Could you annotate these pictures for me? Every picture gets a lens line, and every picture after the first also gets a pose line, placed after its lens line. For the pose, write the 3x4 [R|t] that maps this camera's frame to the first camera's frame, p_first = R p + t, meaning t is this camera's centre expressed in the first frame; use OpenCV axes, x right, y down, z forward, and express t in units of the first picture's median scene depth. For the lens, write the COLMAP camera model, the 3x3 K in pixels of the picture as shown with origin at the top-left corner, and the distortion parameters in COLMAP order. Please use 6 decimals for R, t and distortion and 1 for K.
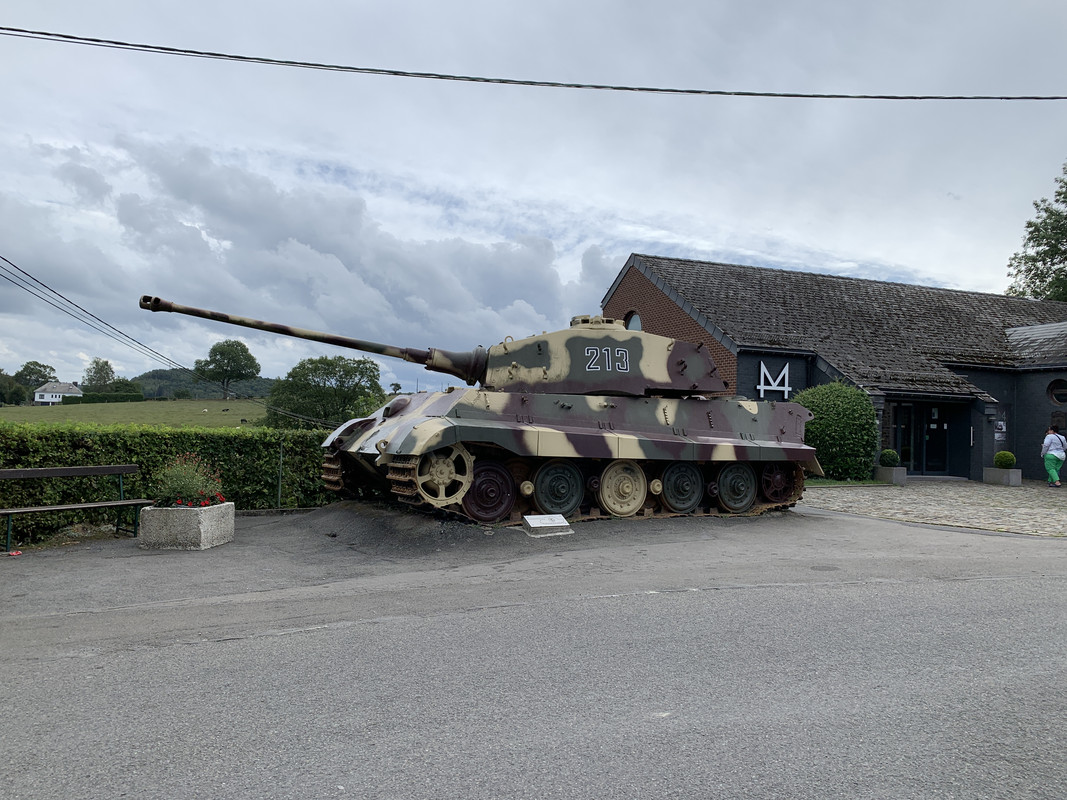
lens RADIAL K [[810.3, 0, 531.9], [0, 810.3, 385.4], [0, 0, 1]] dist [0.084632, -0.082374]
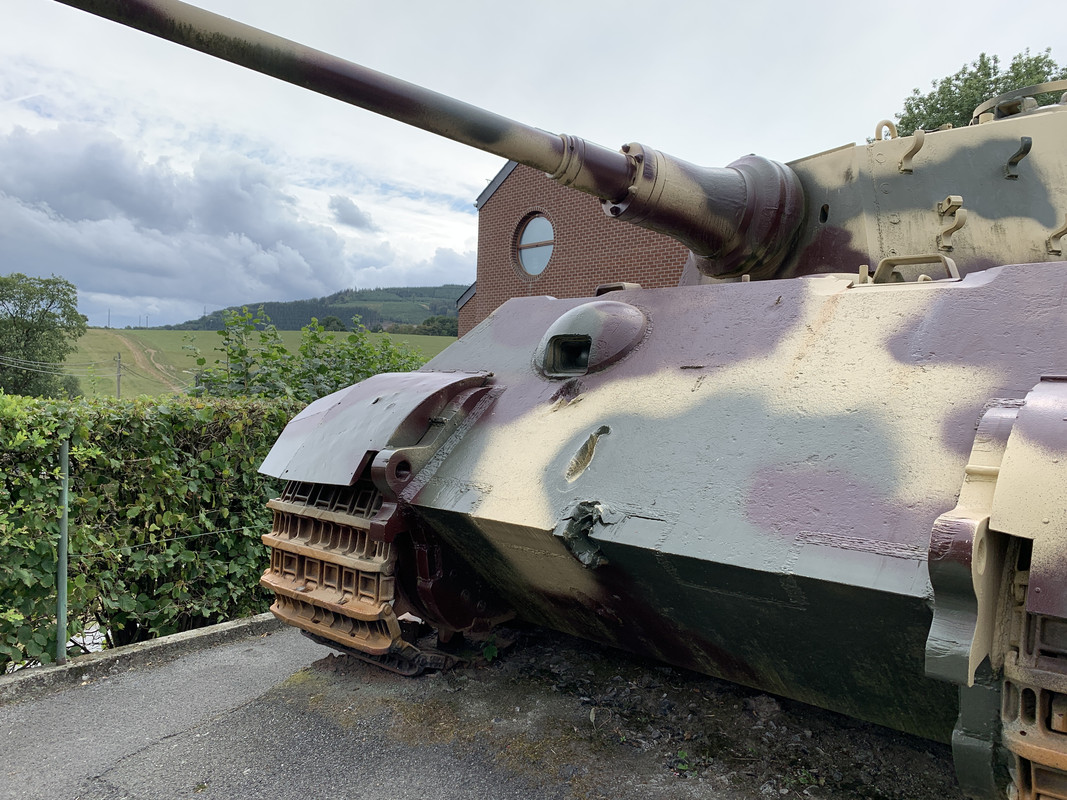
lens RADIAL K [[822.8, 0, 535.6], [0, 822.8, 380.2], [0, 0, 1]] dist [0.070149, -0.094846]
pose [[0.943895, 0.000972, 0.330243, -0.275447], [-0.023124, 0.997736, 0.063158, 0.024462], [-0.329434, -0.067251, 0.941781, 0.735713]]
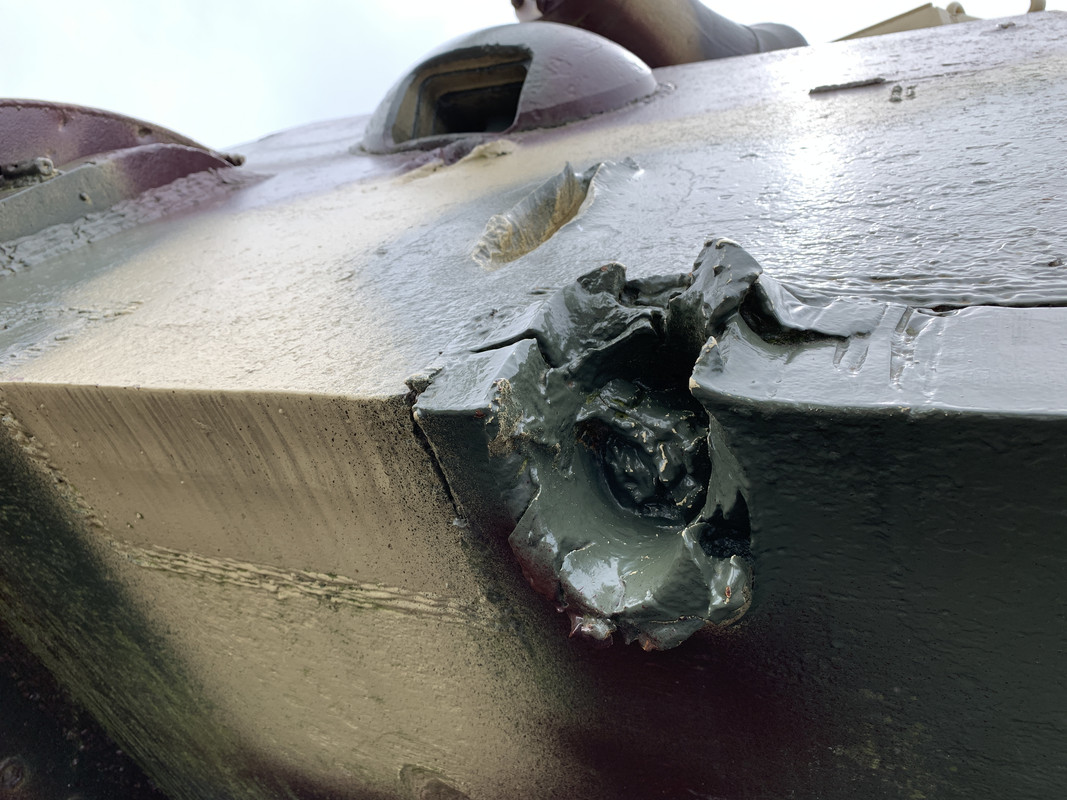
lens RADIAL K [[810.3, 0, 531.9], [0, 810.3, 385.4], [0, 0, 1]] dist [0.084632, -0.082374]
pose [[0.822896, 0.194760, 0.533771, -0.216790], [-0.142500, 0.980136, -0.137940, 0.078768], [-0.550033, 0.037448, 0.834303, 0.896533]]
